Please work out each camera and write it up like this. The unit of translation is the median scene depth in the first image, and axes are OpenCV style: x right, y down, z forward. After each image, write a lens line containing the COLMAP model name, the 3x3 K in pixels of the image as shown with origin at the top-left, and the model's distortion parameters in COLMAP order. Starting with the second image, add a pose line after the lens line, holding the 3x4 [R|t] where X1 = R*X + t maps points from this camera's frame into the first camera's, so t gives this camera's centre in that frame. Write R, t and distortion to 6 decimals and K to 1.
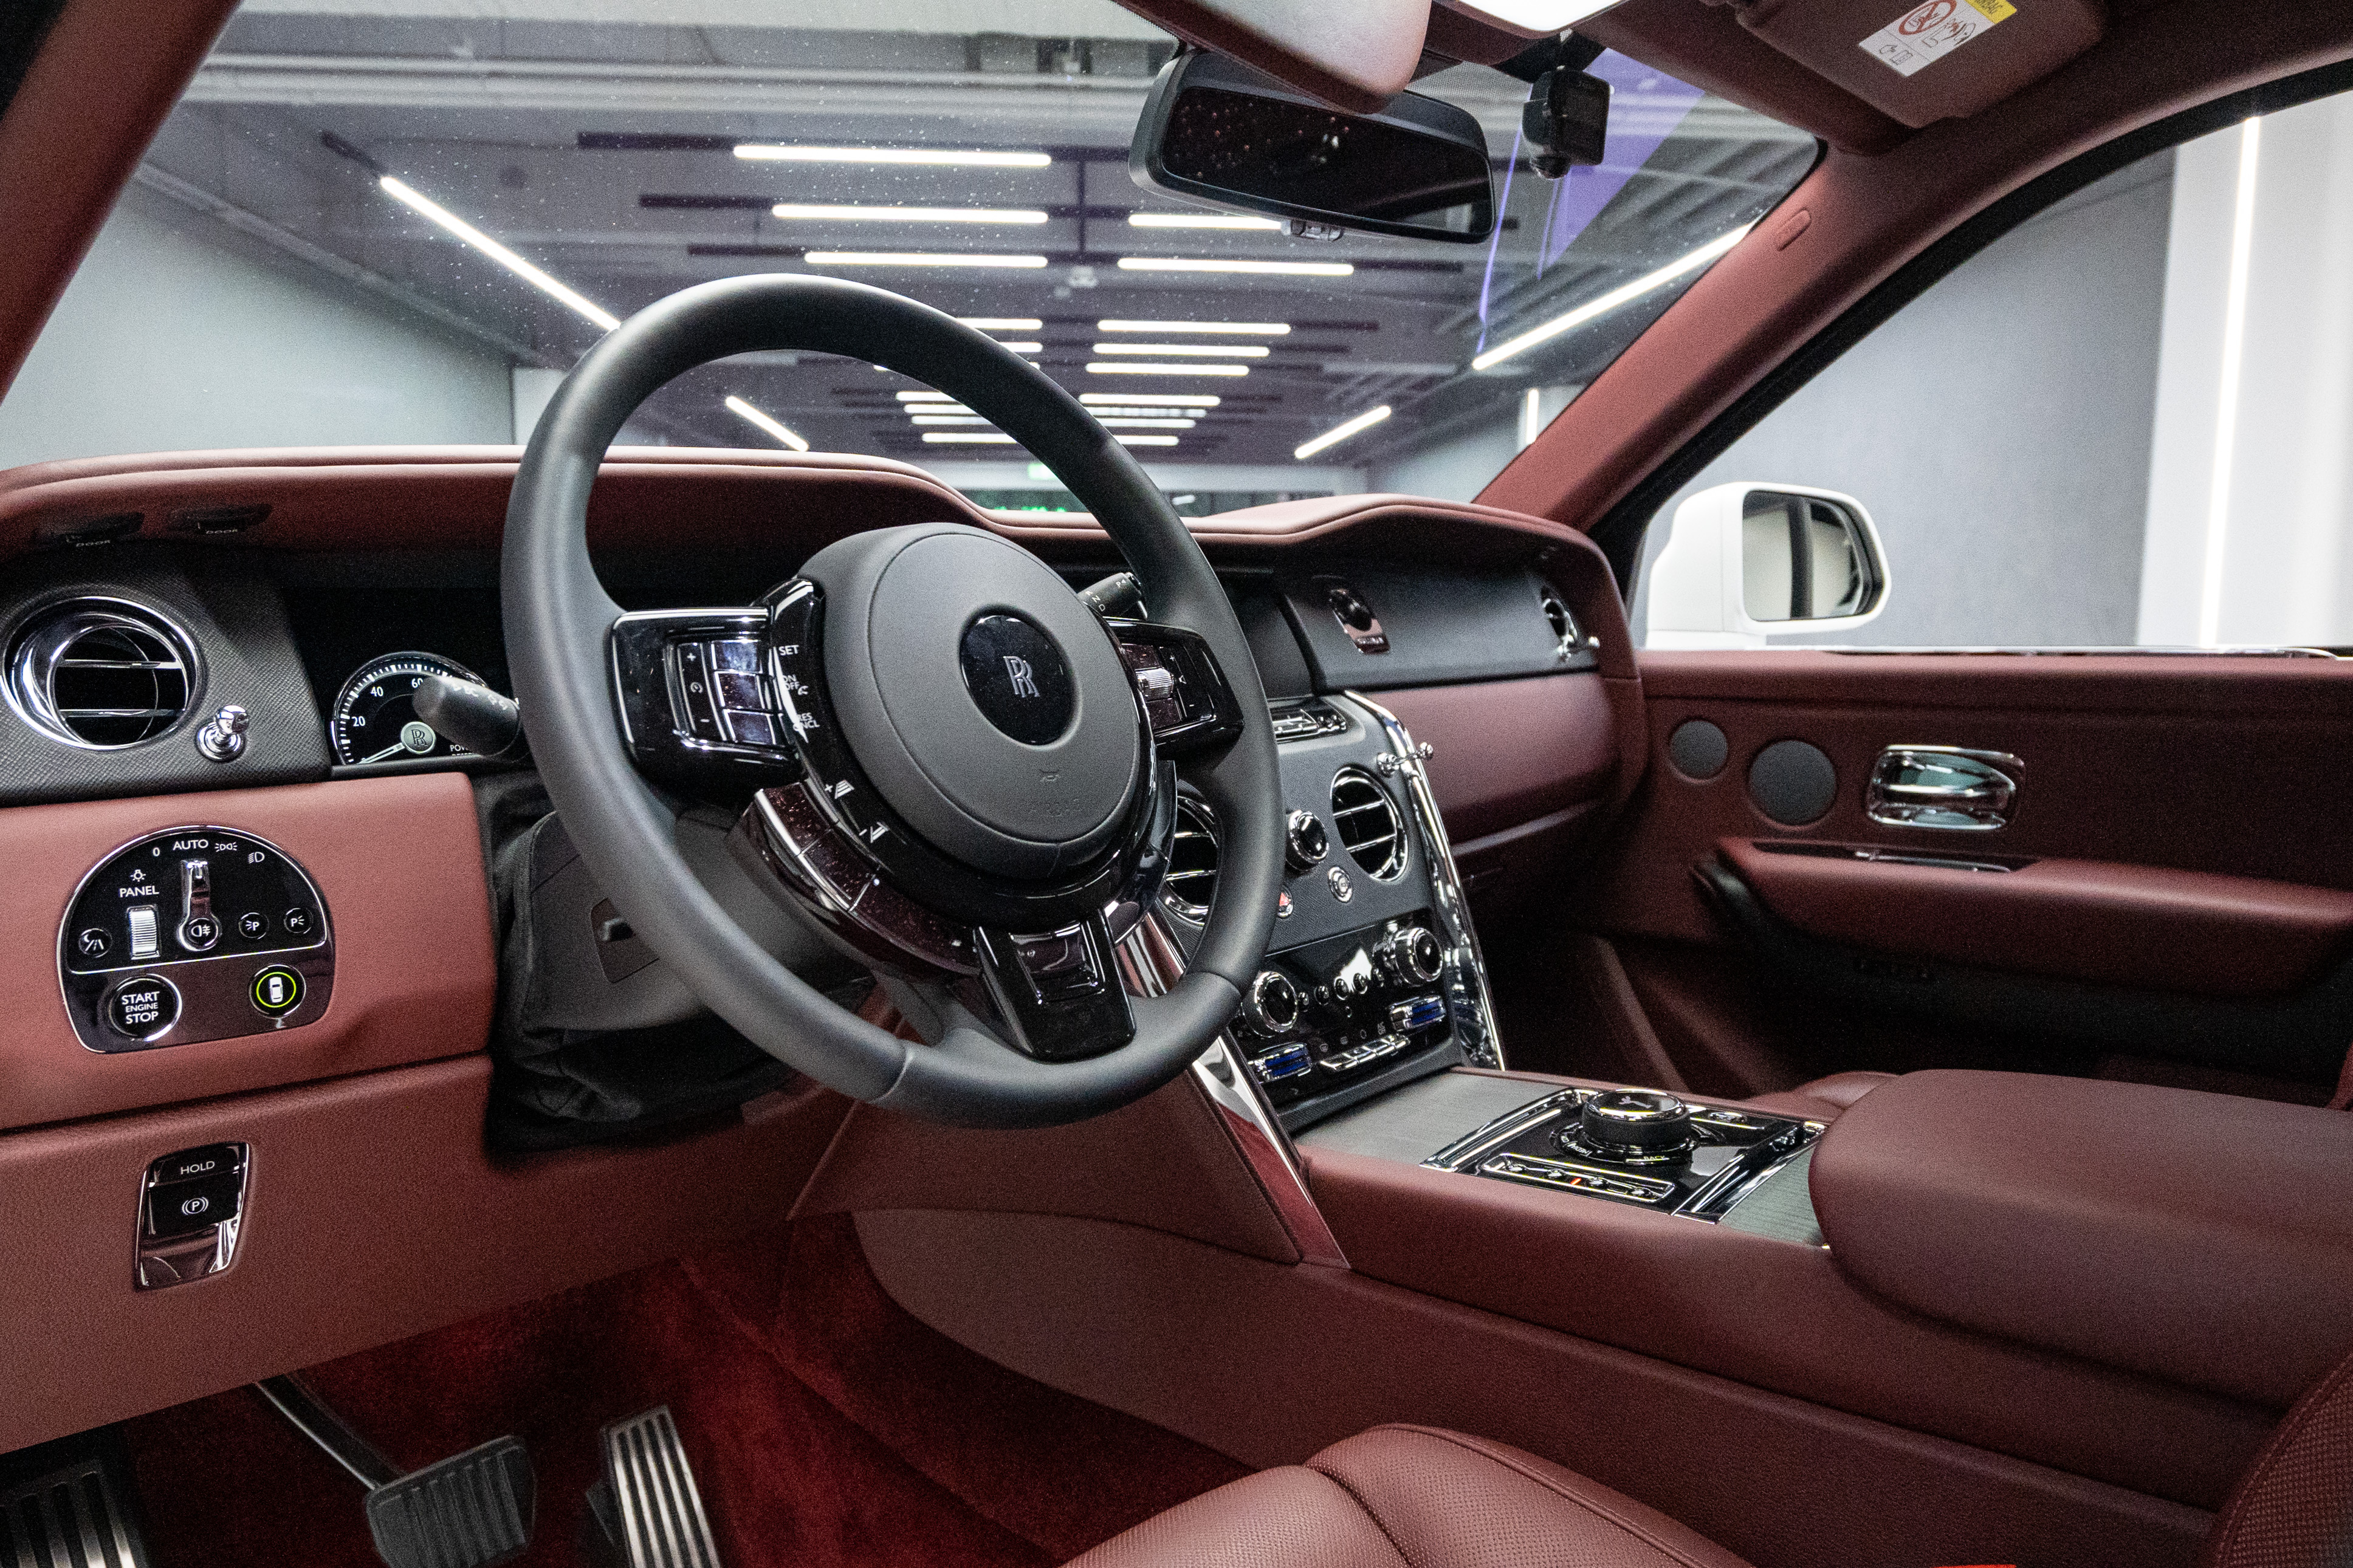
lens RADIAL K [[1577.0, 0, 1174.9], [0, 1577.0, 772.2], [0, 0, 1]] dist [-0.007587, -0.003019]
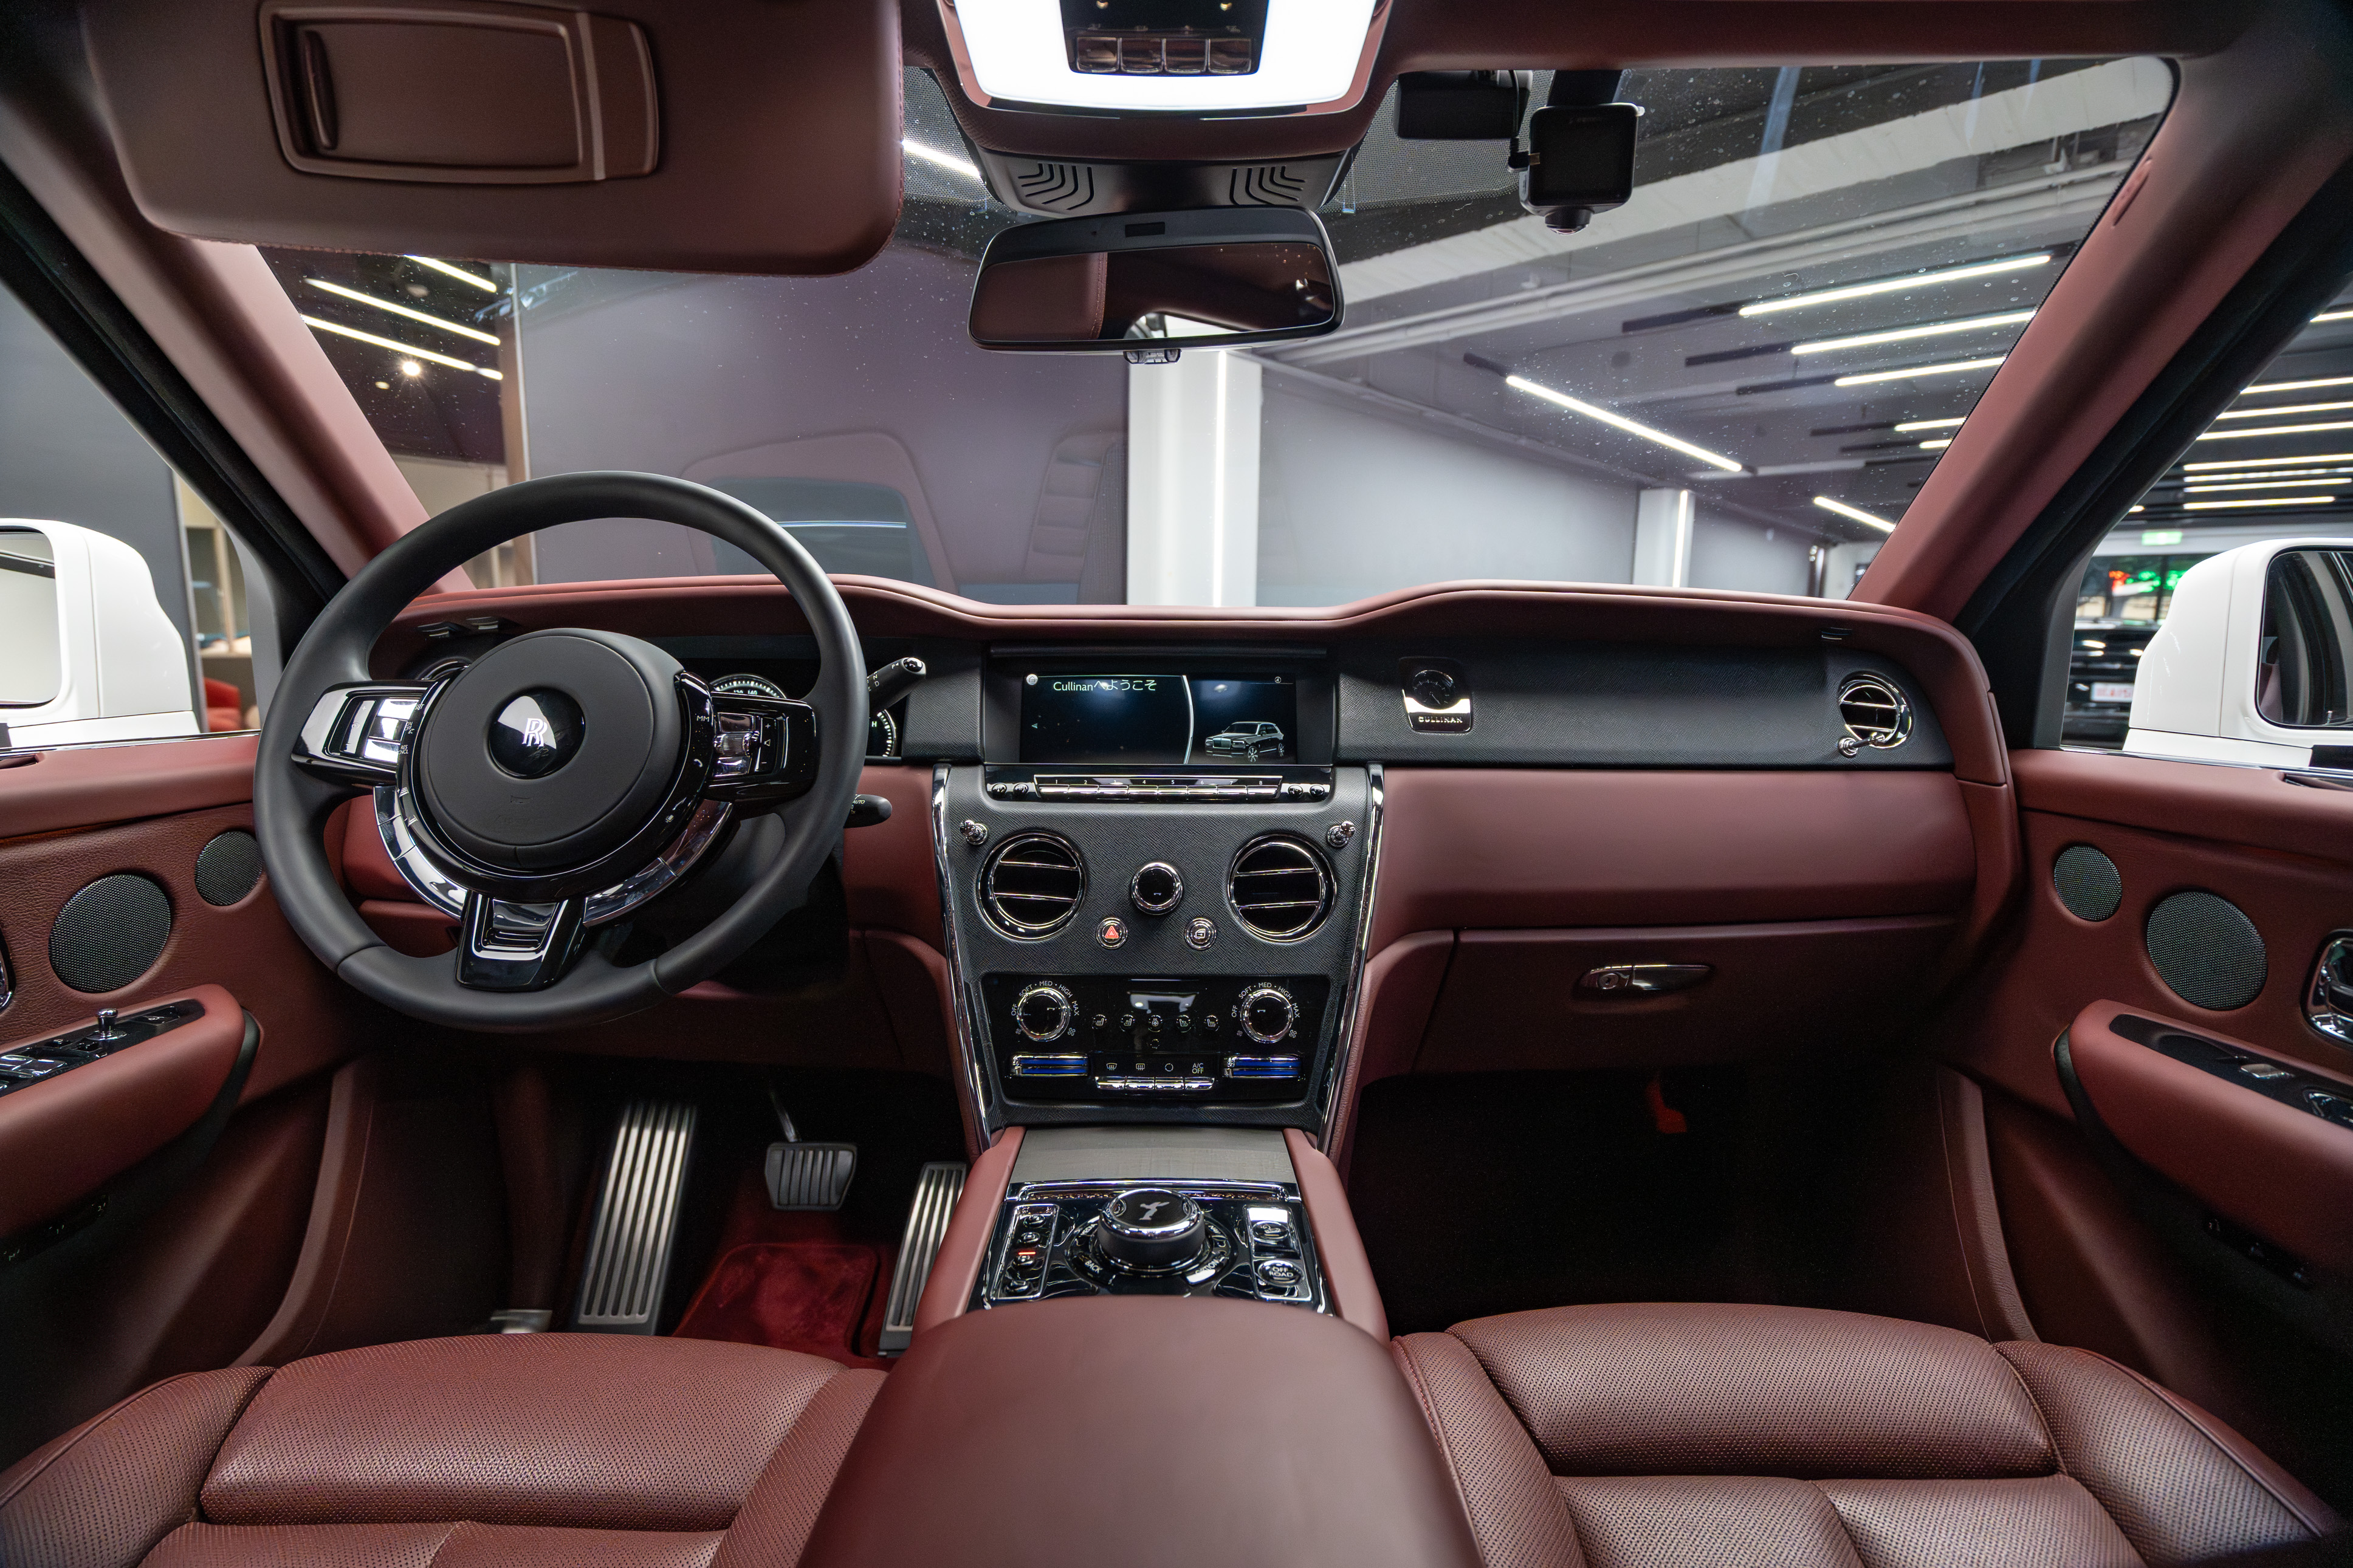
lens RADIAL K [[1045.1, 0, 1176.5], [0, 1045.1, 784.0], [0, 0, 1]] dist [0.002867, 0.000359]
pose [[0.672754, 0.114920, -0.730887, 0.109534], [-0.098969, 0.992963, 0.065030, -0.014364], [0.733217, 0.028586, 0.679394, 0.082783]]
